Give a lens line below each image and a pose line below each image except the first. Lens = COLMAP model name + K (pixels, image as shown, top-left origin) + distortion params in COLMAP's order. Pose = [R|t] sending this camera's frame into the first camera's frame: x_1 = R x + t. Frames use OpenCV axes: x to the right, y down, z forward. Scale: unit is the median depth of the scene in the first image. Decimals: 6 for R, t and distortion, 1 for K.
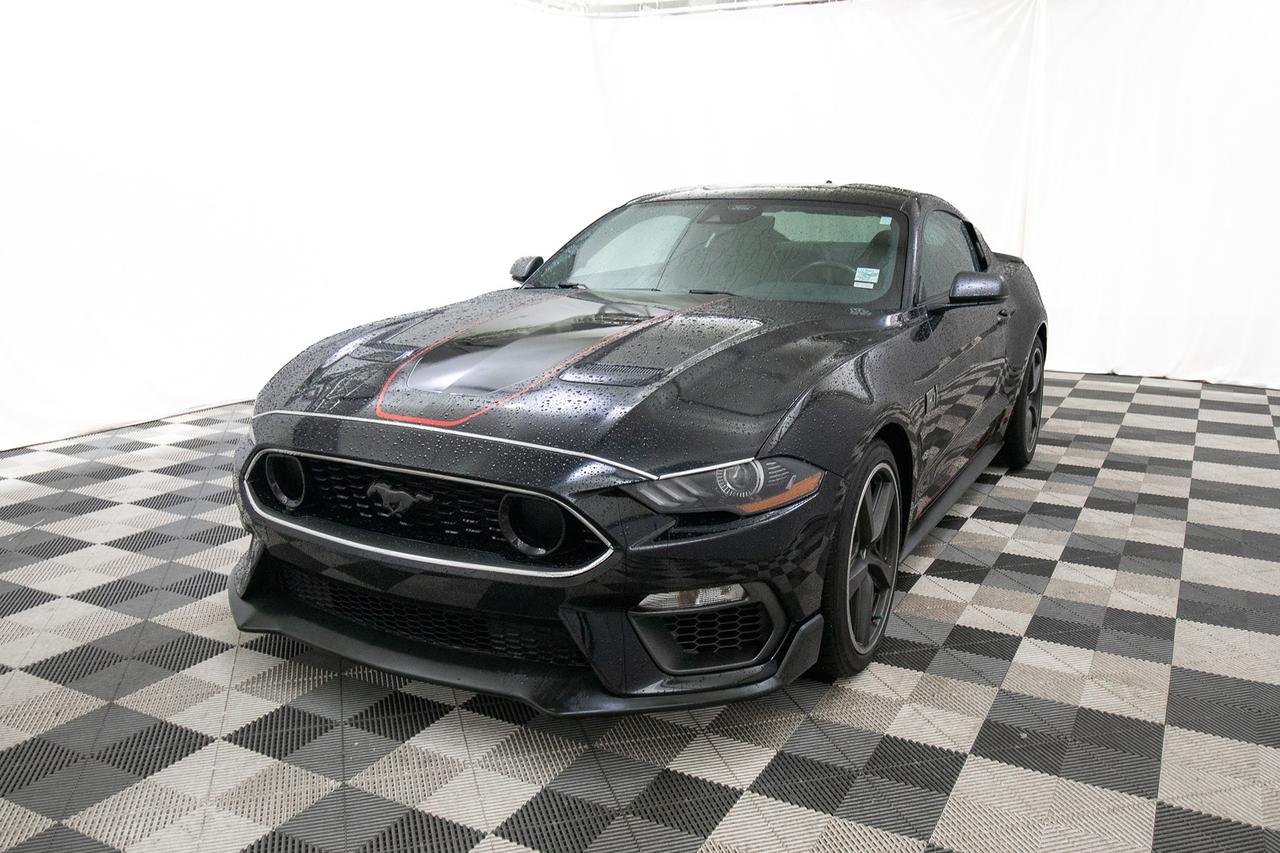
lens RADIAL K [[1031.6, 0, 640.0], [0, 1031.6, 426.5], [0, 0, 1]] dist [0.000626, 0.000708]
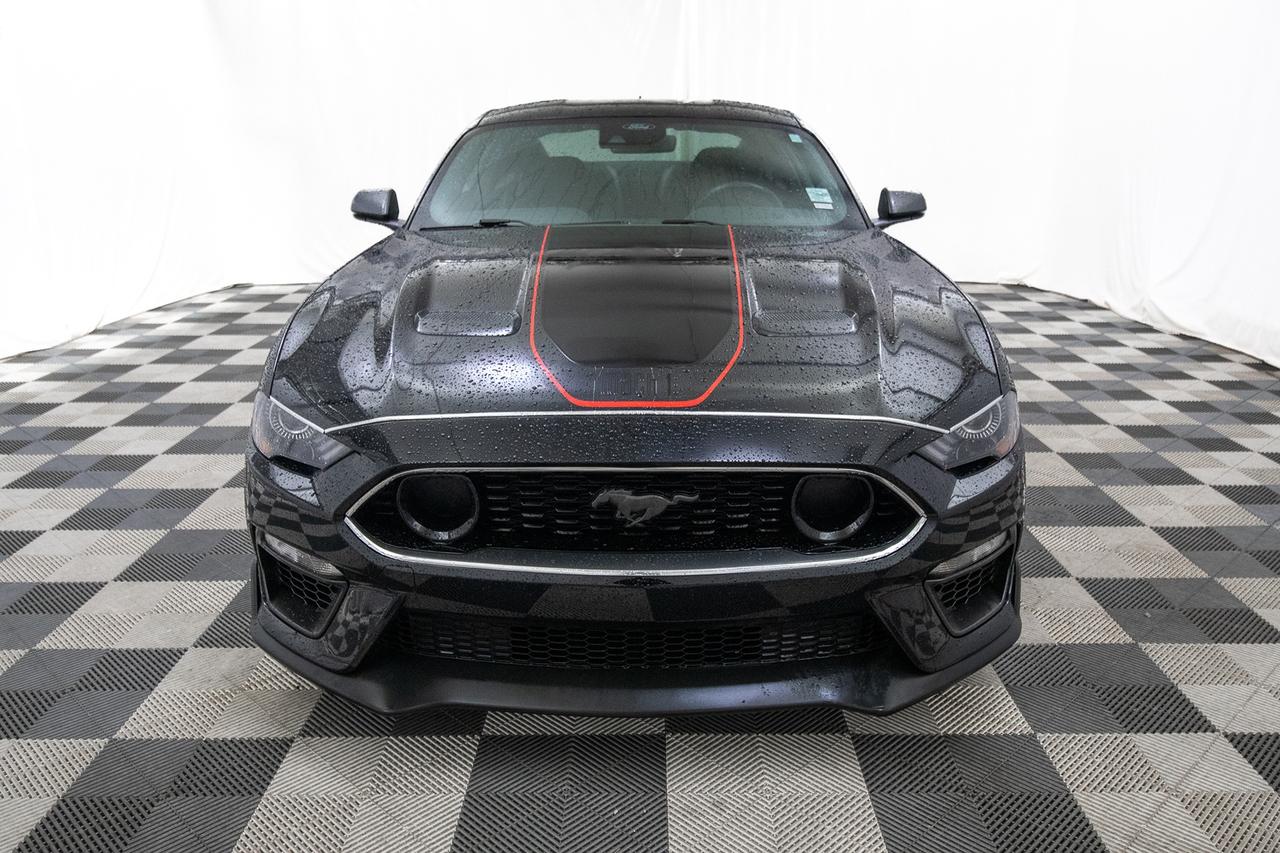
lens RADIAL K [[1031.6, 0, 640.0], [0, 1031.6, 426.5], [0, 0, 1]] dist [0.000626, 0.000708]
pose [[0.886412, -0.144104, 0.439895, -0.577788], [0.109973, 0.988659, 0.102270, -0.072109], [-0.449644, -0.042277, 0.892207, 0.287735]]
